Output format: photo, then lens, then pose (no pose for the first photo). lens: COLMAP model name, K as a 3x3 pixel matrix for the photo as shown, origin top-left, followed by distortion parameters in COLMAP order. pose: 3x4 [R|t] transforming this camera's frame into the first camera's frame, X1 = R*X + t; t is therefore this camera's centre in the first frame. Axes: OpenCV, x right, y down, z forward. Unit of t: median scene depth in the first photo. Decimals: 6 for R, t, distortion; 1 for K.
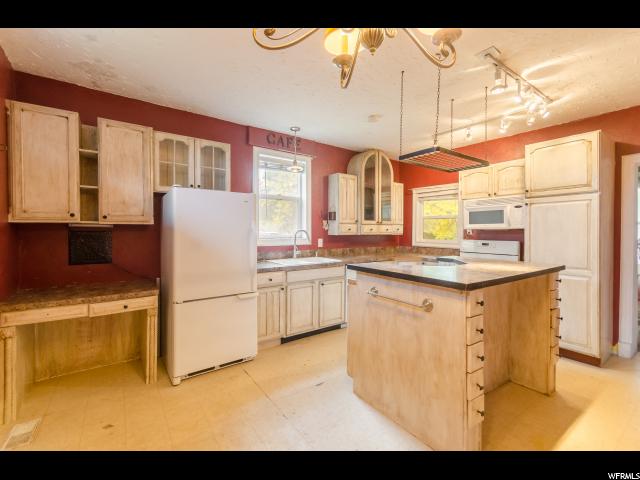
lens RADIAL K [[282.6, 0, 318.3], [0, 282.6, 241.7], [0, 0, 1]] dist [-0.001517, -0.000117]
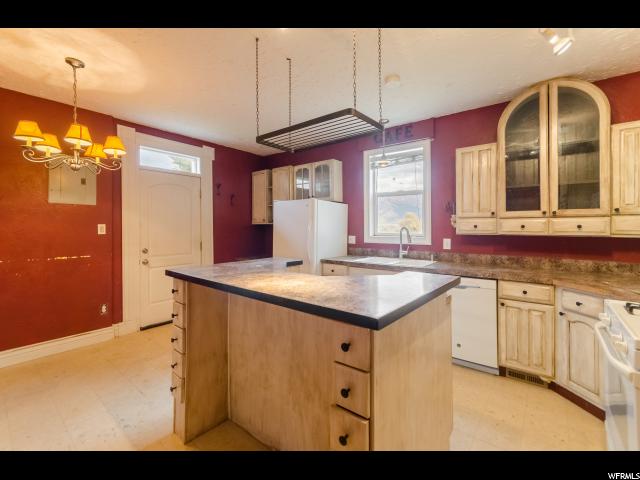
lens RADIAL K [[282.6, 0, 318.3], [0, 282.6, 241.7], [0, 0, 1]] dist [-0.001517, -0.000117]
pose [[0.264917, 0.043408, -0.963294, 0.661923], [-0.041459, 0.998575, 0.033597, -0.013757], [0.963380, 0.031037, 0.266339, 0.457655]]
